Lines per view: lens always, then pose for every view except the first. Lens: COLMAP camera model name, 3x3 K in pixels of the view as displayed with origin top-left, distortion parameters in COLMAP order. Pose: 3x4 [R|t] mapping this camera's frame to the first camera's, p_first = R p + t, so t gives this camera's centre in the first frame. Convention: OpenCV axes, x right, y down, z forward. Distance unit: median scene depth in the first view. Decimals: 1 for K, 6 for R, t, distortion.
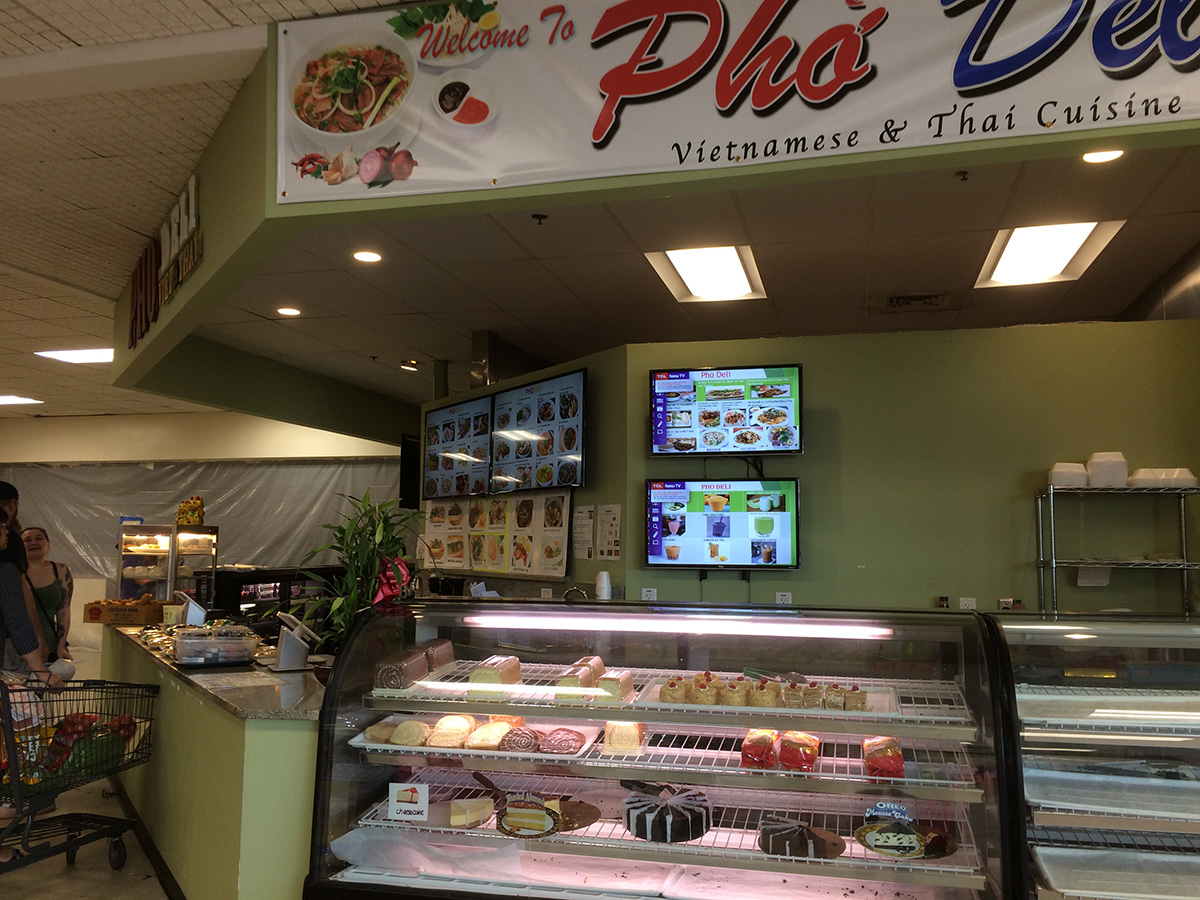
lens RADIAL K [[1032.2, 0, 588.4], [0, 1032.2, 447.0], [0, 0, 1]] dist [0.090055, -0.133217]
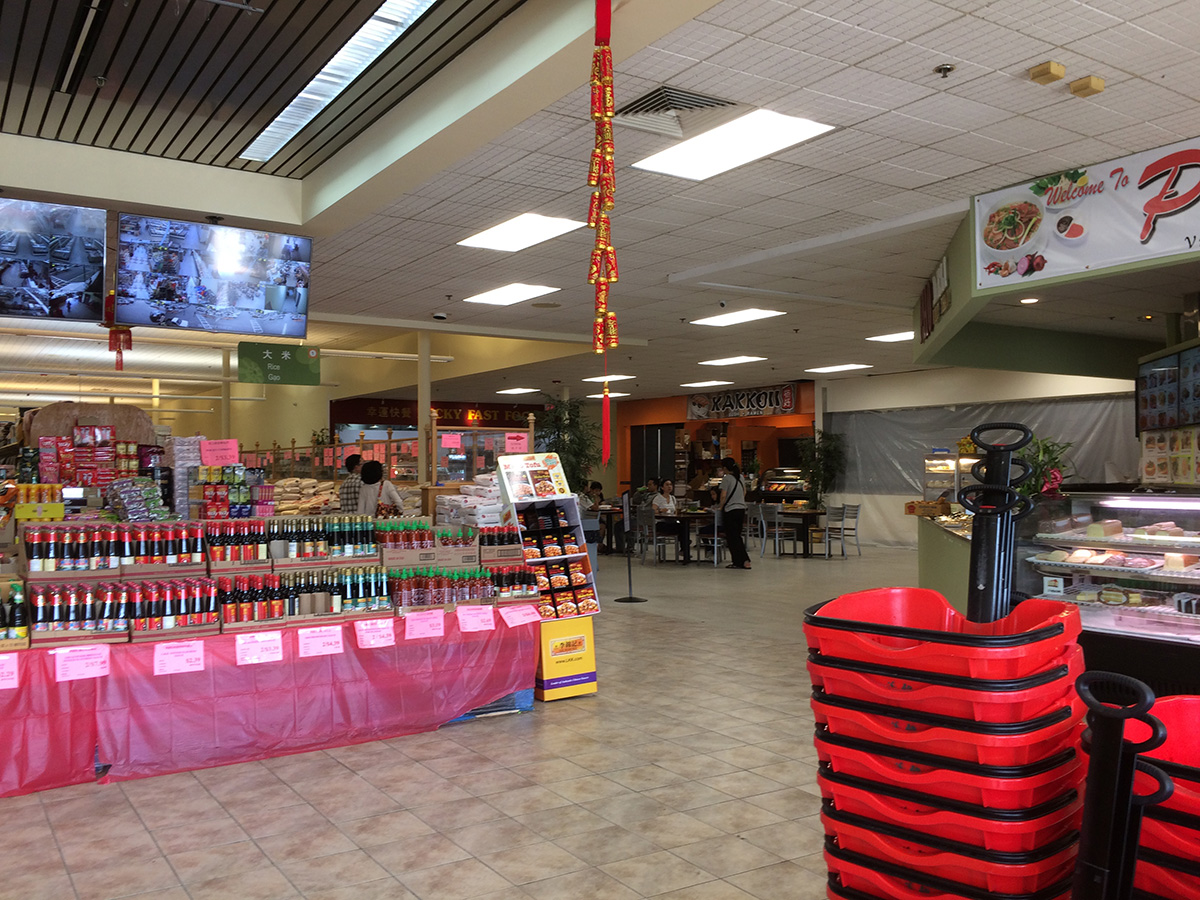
lens RADIAL K [[1032.2, 0, 588.4], [0, 1032.2, 447.0], [0, 0, 1]] dist [0.090055, -0.133217]
pose [[0.730958, -0.023350, -0.682023, 0.509202], [0.068318, 0.996898, 0.039089, -0.063117], [0.678994, -0.075167, 0.730285, -0.977297]]
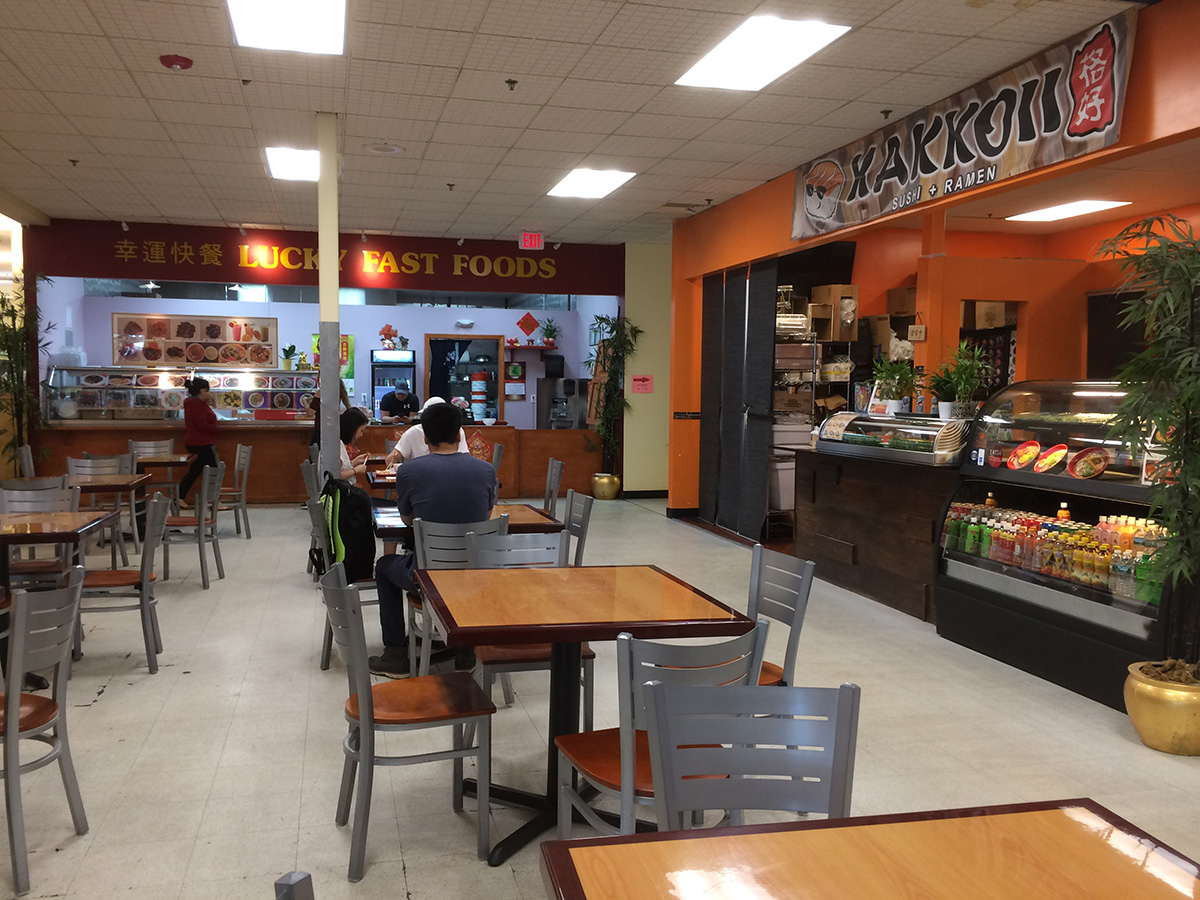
lens RADIAL K [[1032.2, 0, 588.4], [0, 1032.2, 447.0], [0, 0, 1]] dist [0.090055, -0.133217]
pose [[0.478186, 0.051538, -0.876745, -1.164027], [0.071962, 0.992621, 0.097599, 0.180636], [0.875305, -0.109763, 0.470949, 1.838530]]
